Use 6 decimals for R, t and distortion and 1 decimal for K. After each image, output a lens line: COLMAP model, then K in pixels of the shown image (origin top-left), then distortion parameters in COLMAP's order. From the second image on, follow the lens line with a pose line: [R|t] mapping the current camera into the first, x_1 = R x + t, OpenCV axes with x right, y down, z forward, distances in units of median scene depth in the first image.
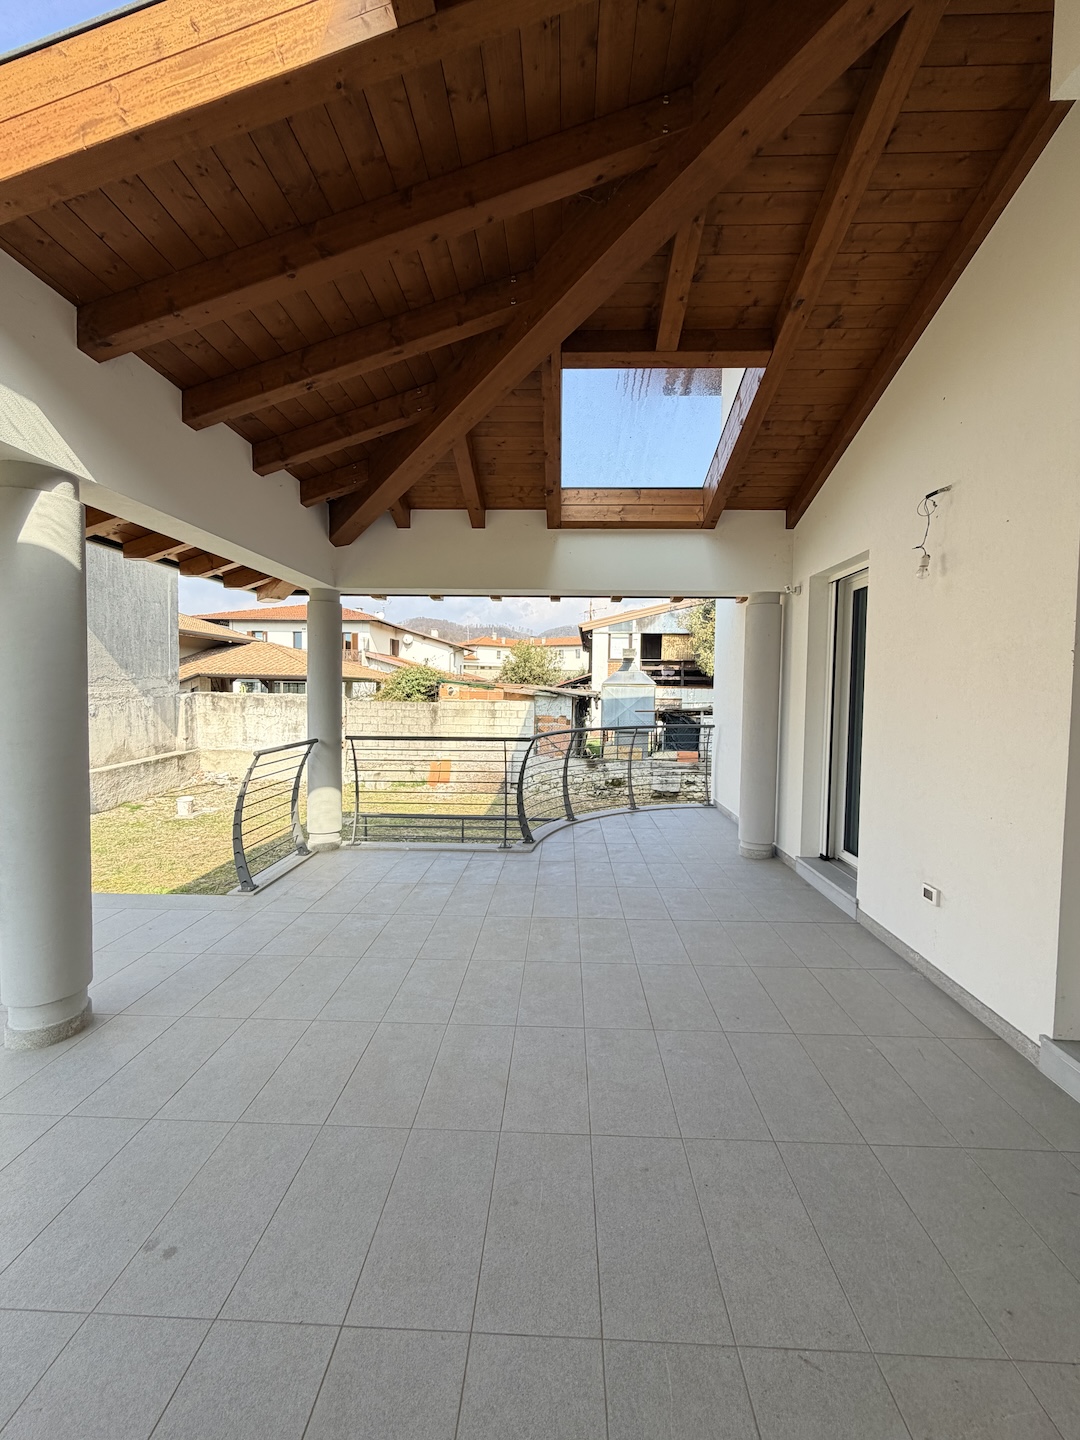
lens RADIAL K [[573.3, 0, 541.3], [0, 573.3, 713.6], [0, 0, 1]] dist [0.000917, -0.000016]
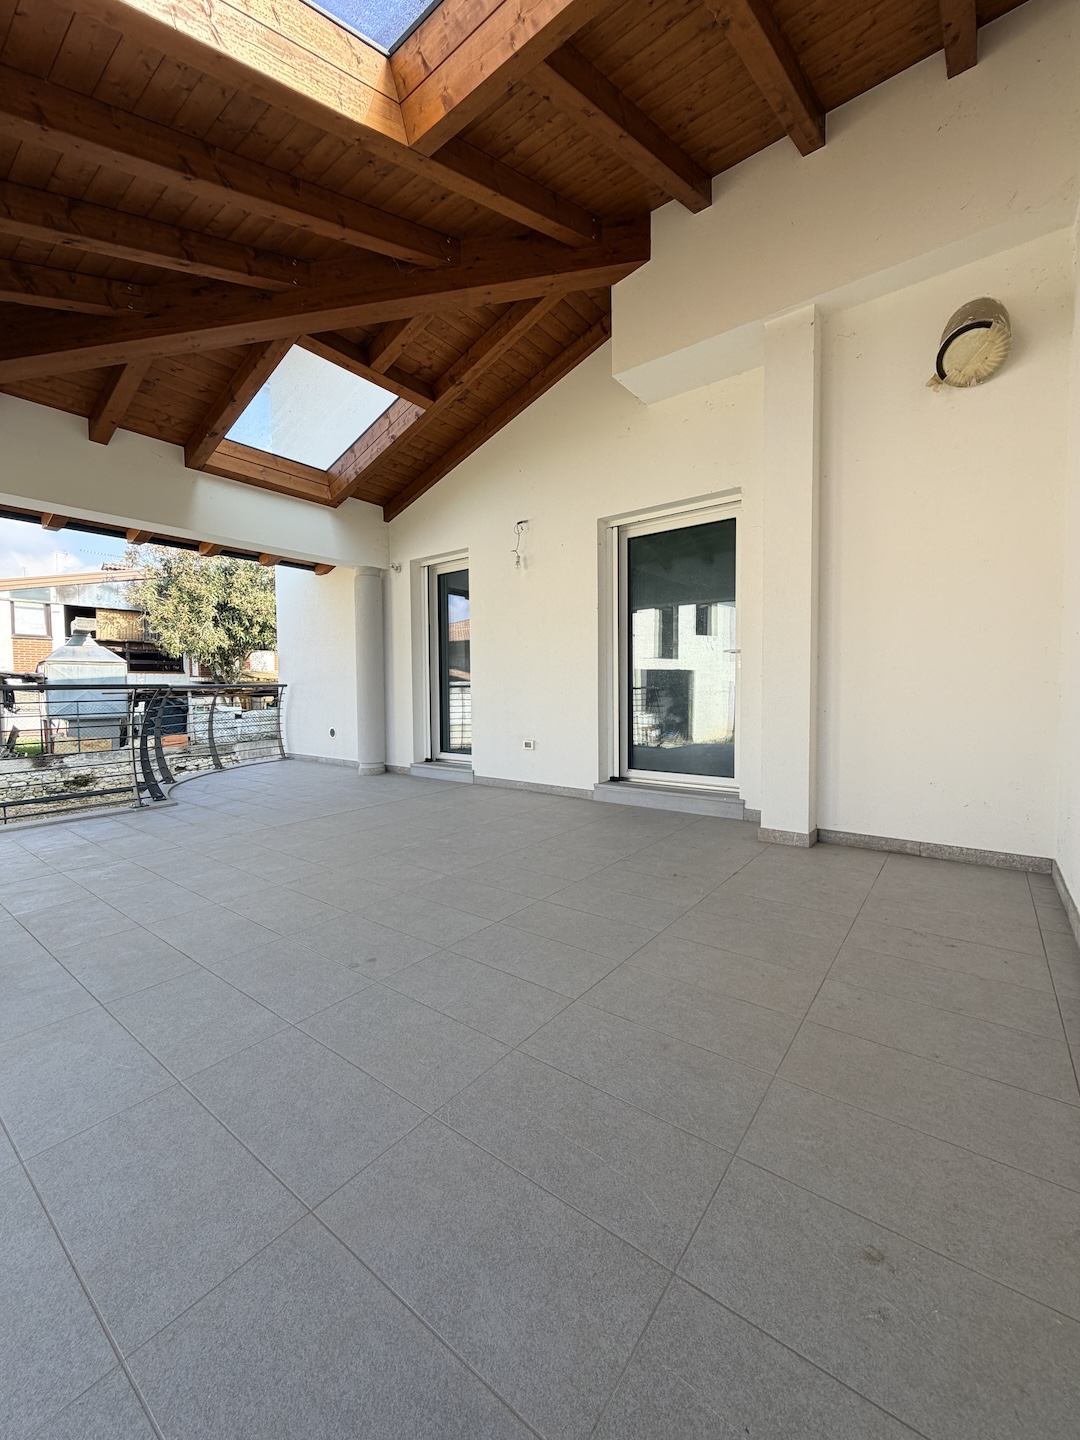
lens RADIAL K [[573.3, 0, 541.3], [0, 573.3, 713.6], [0, 0, 1]] dist [0.000917, -0.000016]
pose [[0.573806, -0.054444, 0.817179, -0.485614], [0.051358, 0.998216, 0.030443, 0.102567], [-0.817379, 0.024501, 0.575579, -0.048798]]
